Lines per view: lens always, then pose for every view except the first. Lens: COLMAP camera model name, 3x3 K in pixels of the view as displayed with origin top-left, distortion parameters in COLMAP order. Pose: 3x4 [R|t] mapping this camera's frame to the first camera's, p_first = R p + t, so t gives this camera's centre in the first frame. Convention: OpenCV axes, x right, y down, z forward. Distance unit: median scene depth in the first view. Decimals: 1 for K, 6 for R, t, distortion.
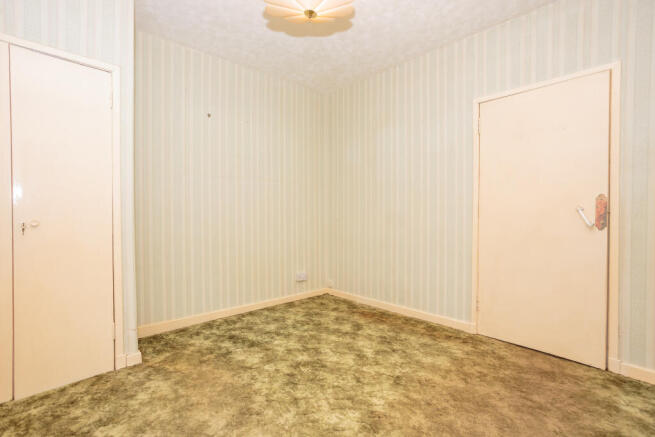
lens RADIAL K [[317.7, 0, 326.2], [0, 317.7, 221.3], [0, 0, 1]] dist [-0.016759, 0.011899]
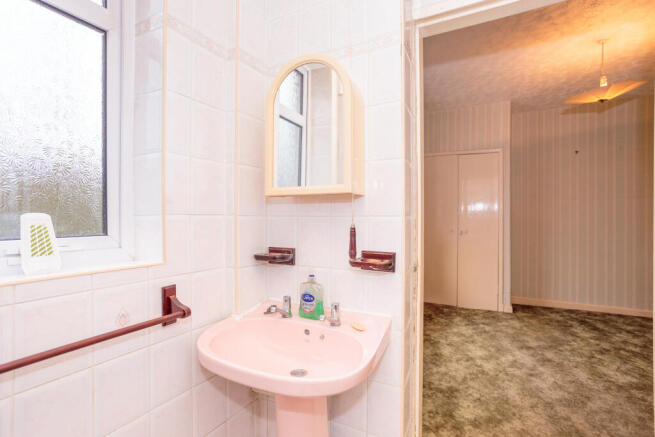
lens RADIAL K [[317.7, 0, 326.7], [0, 317.7, 219.4], [0, 0, 1]] dist [-0.016759, 0.011899]
pose [[0.325844, 0.002237, -0.945421, 0.715286], [-0.023047, 0.999719, -0.005578, -0.033638], [0.945143, 0.023607, 0.325803, -0.538754]]
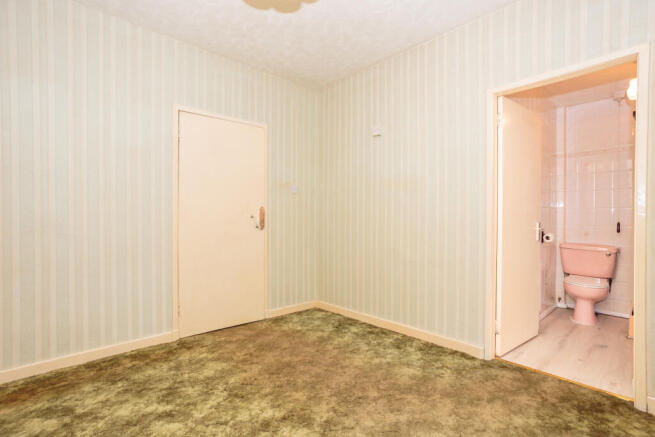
lens RADIAL K [[317.7, 0, 325.9], [0, 317.7, 217.1], [0, 0, 1]] dist [-0.016759, 0.011899]
pose [[-0.003616, 0.005629, 0.999978, -0.637327], [0.019831, 0.999788, -0.005557, -0.018101], [-0.999797, 0.019810, -0.003727, 0.641598]]
